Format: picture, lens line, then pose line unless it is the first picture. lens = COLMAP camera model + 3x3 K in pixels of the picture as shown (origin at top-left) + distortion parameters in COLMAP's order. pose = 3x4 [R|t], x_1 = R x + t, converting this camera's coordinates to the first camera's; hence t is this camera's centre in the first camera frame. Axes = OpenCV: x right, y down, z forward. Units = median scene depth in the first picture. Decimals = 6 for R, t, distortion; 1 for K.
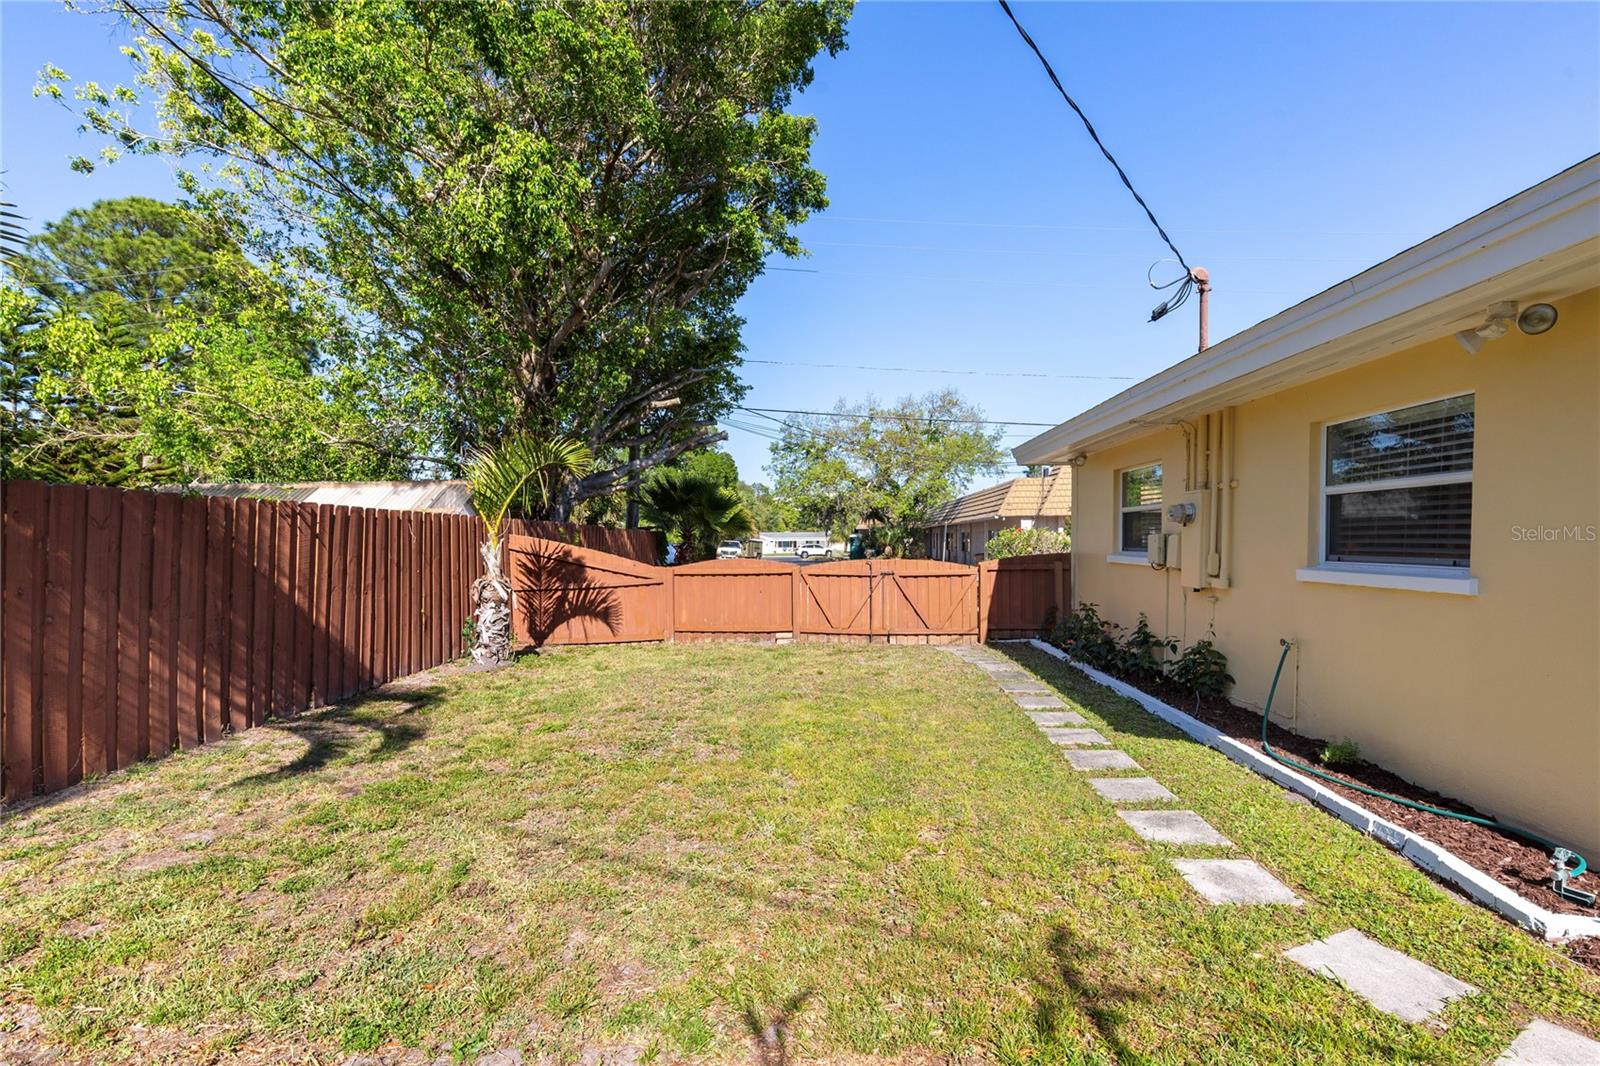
lens RADIAL K [[774.6, 0, 796.8], [0, 774.6, 529.0], [0, 0, 1]] dist [0.008216, -0.000493]
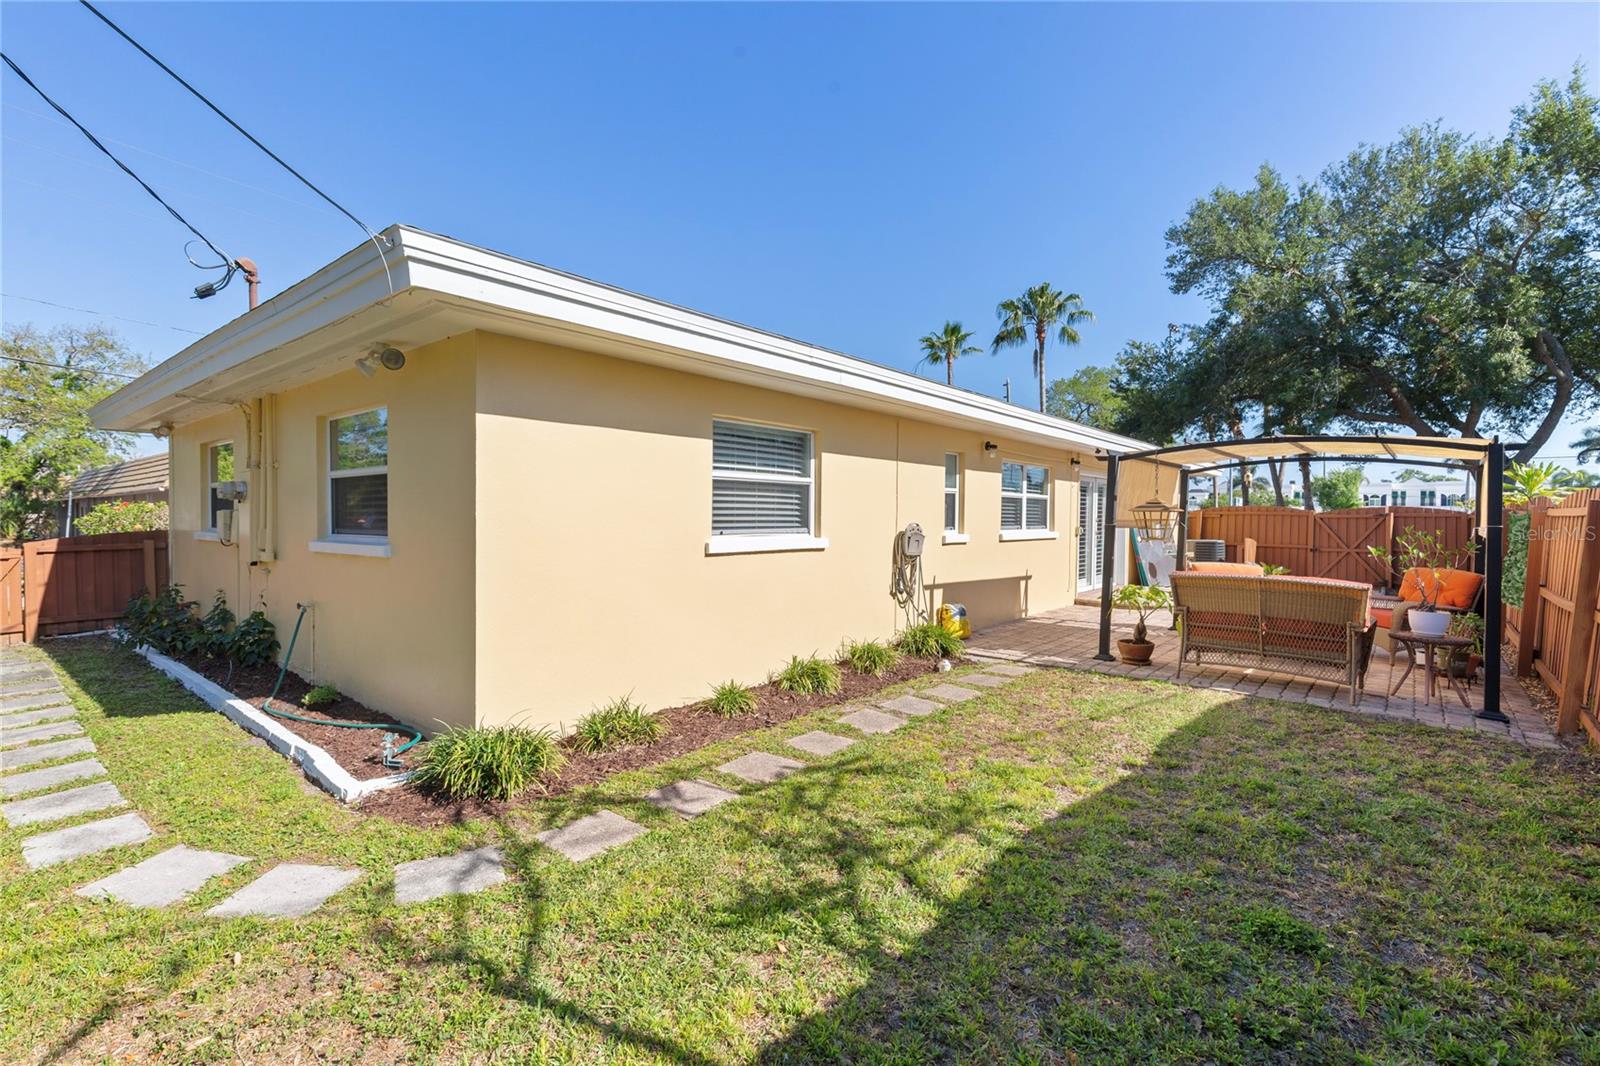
lens RADIAL K [[730.0, 0, 762.4], [0, 730.0, 503.3], [0, 0, 1]] dist [0.009282, -0.000986]
pose [[0.600267, 0.015027, 0.799659, 0.146213], [-0.012360, 0.999878, -0.009512, -0.002689], [-0.799704, -0.004174, 0.600380, -0.159476]]
